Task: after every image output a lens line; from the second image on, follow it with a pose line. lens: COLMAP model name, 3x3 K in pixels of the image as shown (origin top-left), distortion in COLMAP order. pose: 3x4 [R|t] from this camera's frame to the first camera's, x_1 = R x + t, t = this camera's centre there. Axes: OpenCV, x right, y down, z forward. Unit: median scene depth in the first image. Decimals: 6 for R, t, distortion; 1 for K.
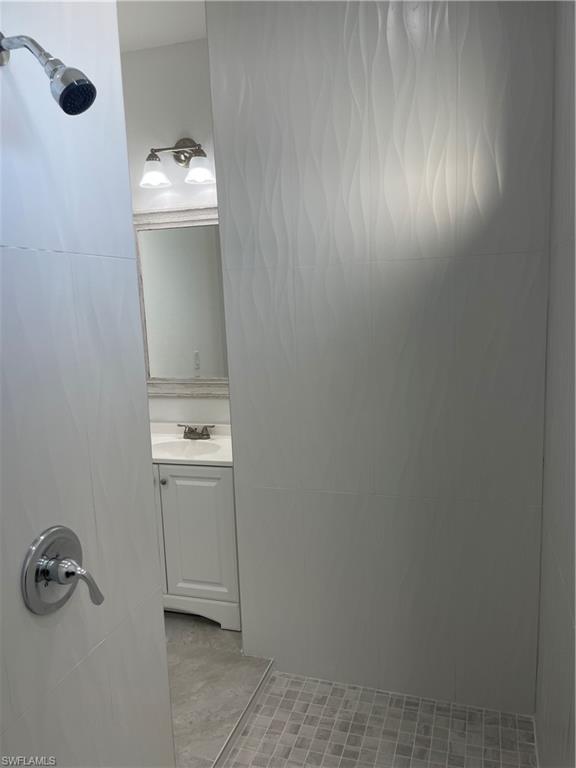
lens RADIAL K [[584.8, 0, 310.0], [0, 584.8, 410.3], [0, 0, 1]] dist [0.070285, -0.114794]
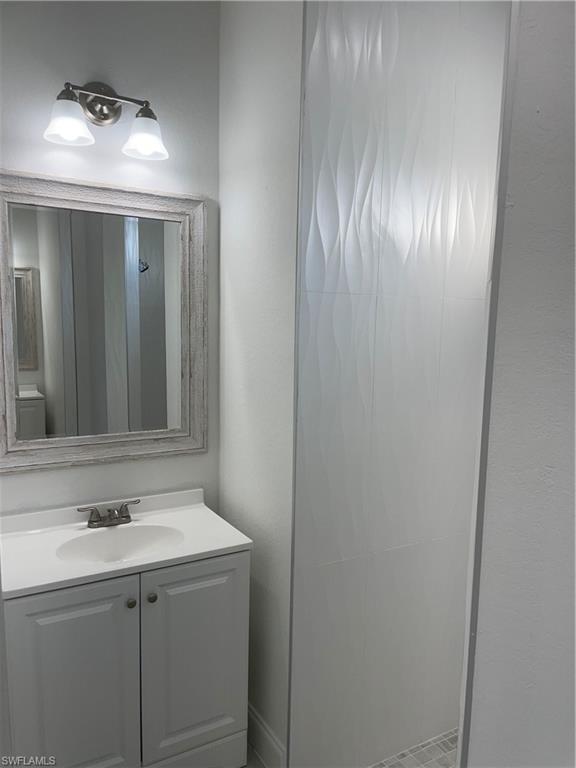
lens RADIAL K [[617.4, 0, 286.7], [0, 617.4, 408.4], [0, 0, 1]] dist [0.035594, -0.005983]
pose [[0.667078, -0.072226, 0.741479, -0.629410], [0.089259, 0.995868, 0.016703, -0.085498], [-0.739622, 0.055041, 0.670768, 0.396007]]
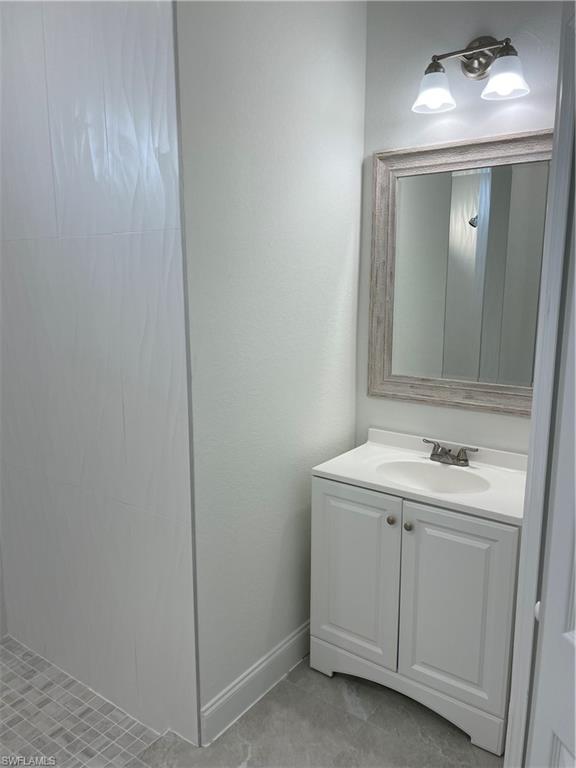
lens RADIAL K [[570.5, 0, 289.4], [0, 570.5, 395.6], [0, 0, 1]] dist [0.022092, -0.000444]
pose [[0.934059, 0.088124, -0.346075, -0.152538], [-0.079044, 0.996056, 0.040294, -0.052187], [0.348261, -0.010281, 0.937341, 0.288602]]
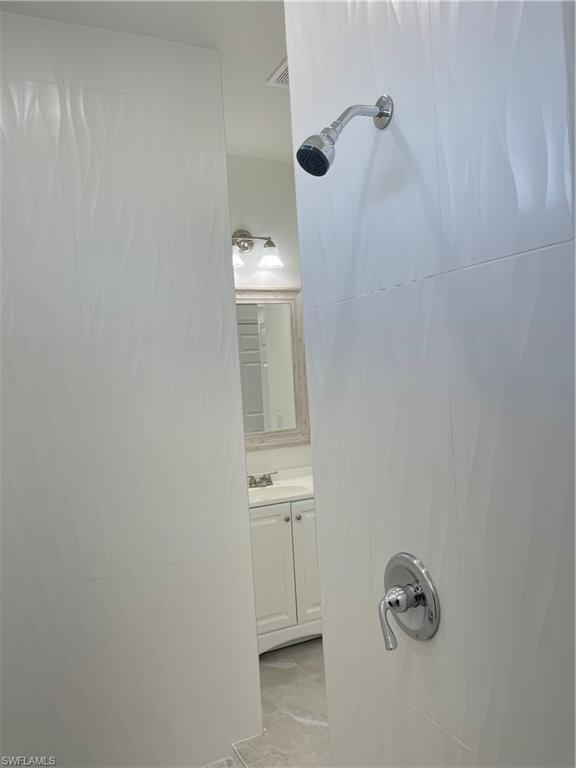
lens RADIAL K [[617.4, 0, 286.7], [0, 617.4, 408.4], [0, 0, 1]] dist [0.035594, -0.005983]
pose [[0.720553, -0.064667, 0.690378, -1.037944], [0.167449, 0.982402, -0.082747, 0.008580], [-0.672878, 0.175227, 0.718701, 0.115883]]
